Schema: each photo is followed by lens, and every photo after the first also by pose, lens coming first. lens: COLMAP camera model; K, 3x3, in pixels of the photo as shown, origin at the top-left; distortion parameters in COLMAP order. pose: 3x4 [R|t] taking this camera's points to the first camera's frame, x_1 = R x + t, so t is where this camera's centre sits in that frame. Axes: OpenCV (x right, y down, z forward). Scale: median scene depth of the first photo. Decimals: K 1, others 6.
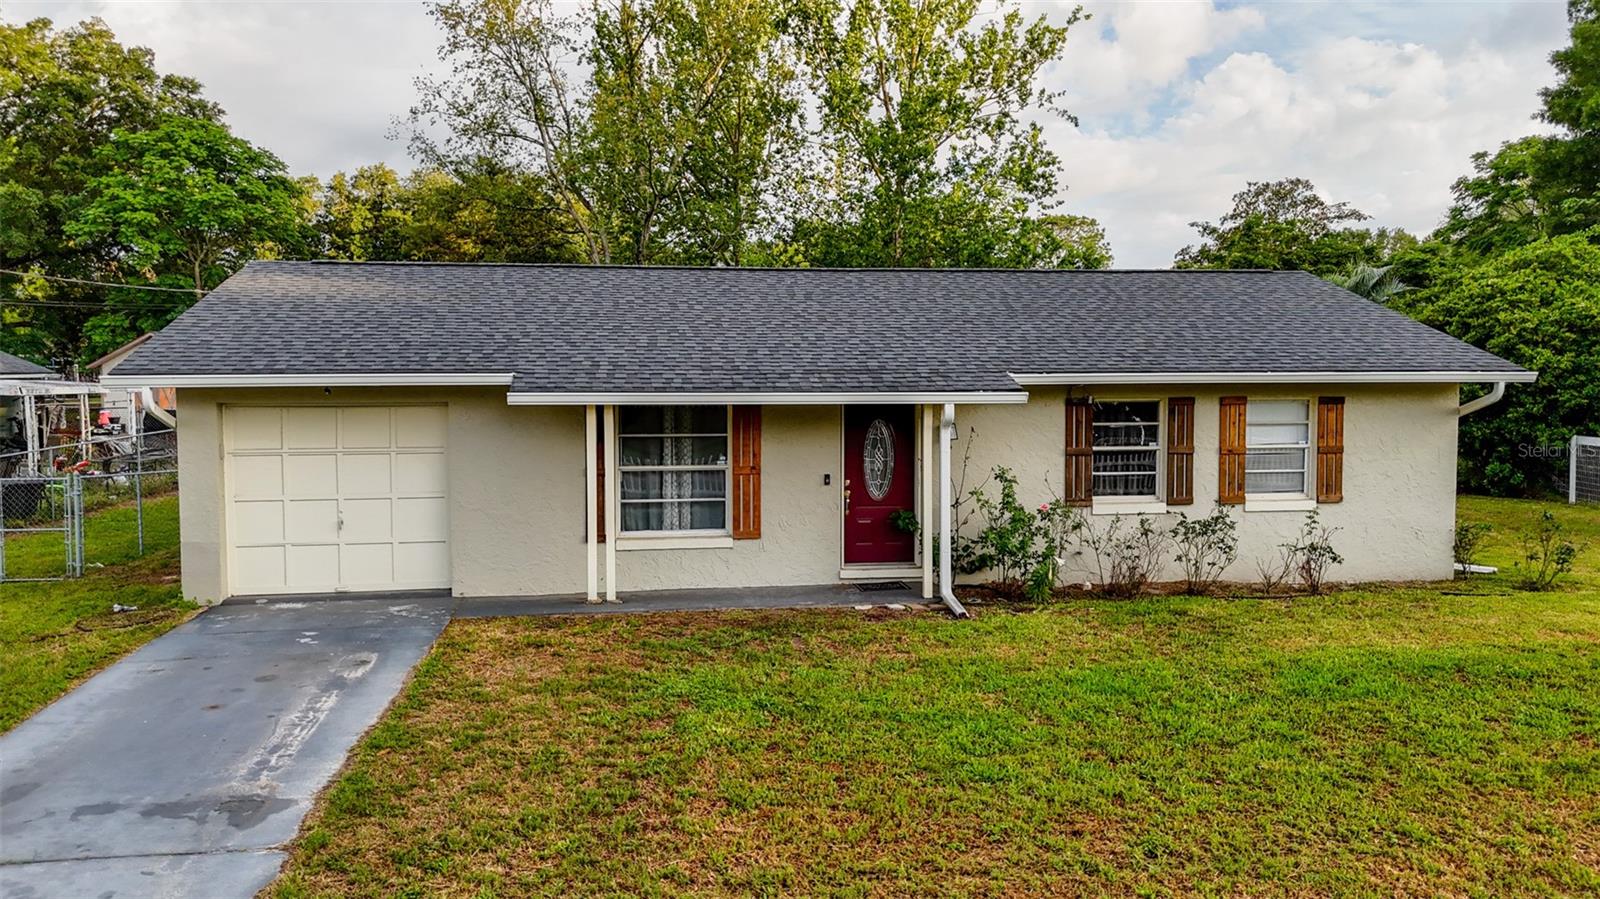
lens RADIAL K [[1191.9, 0, 802.0], [0, 1191.9, 446.6], [0, 0, 1]] dist [0.055590, -0.039745]
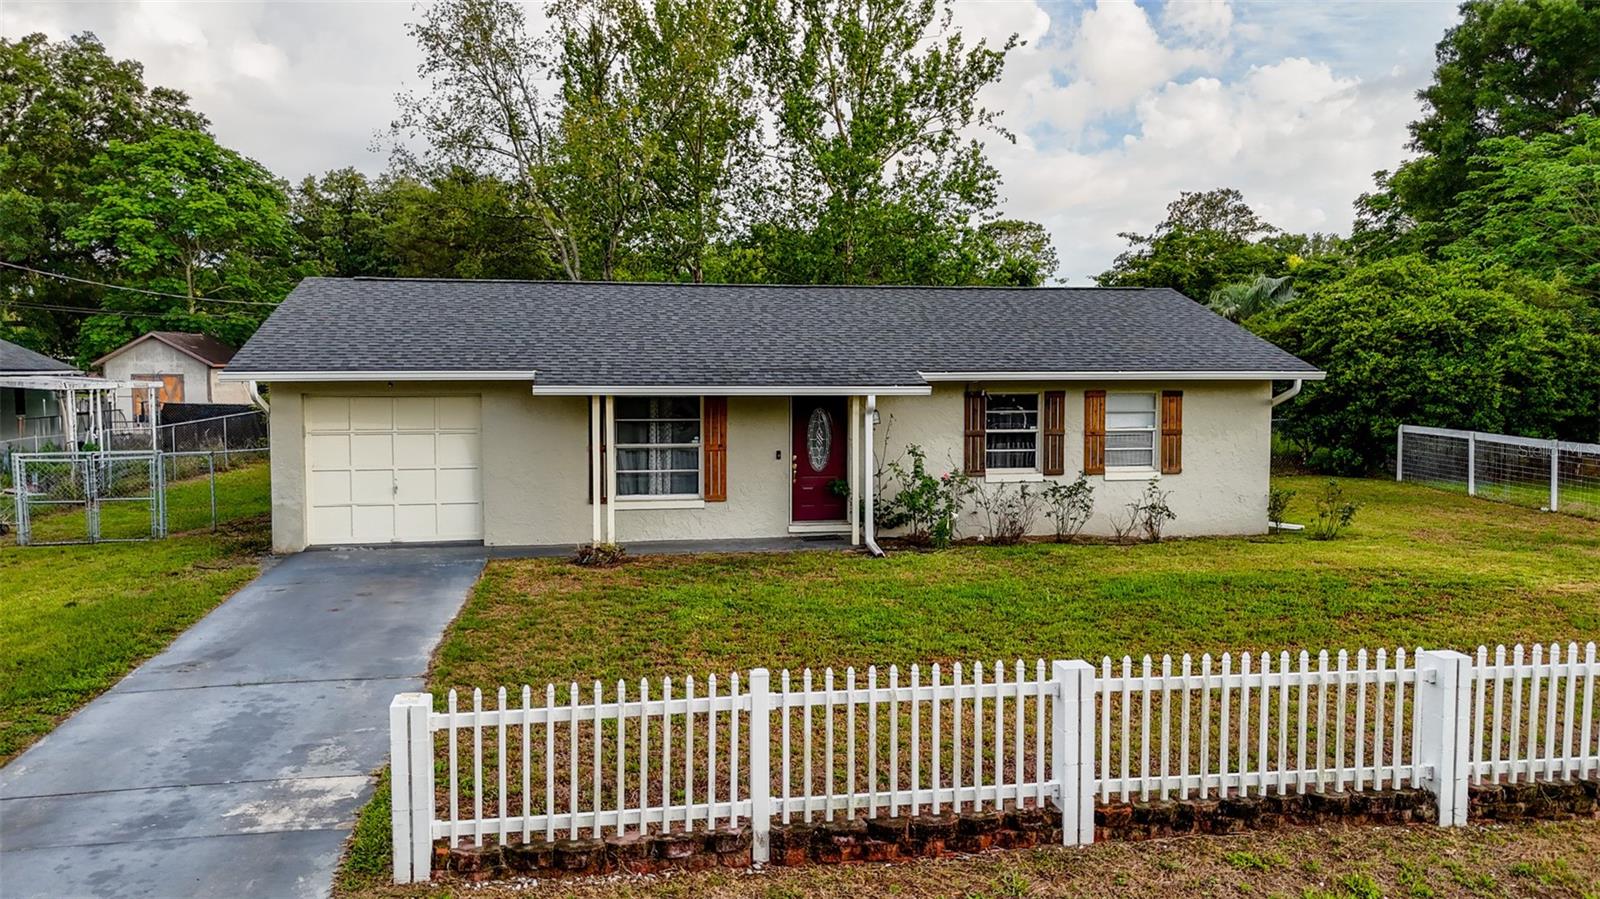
lens RADIAL K [[1189.7, 0, 802.4], [0, 1189.7, 449.1], [0, 0, 1]] dist [0.058009, -0.046084]
pose [[0.999374, -0.000243, 0.035390, 0.001756], [0.000126, 0.999995, 0.003305, 0.016182], [-0.035390, -0.003299, 0.999368, -0.254905]]
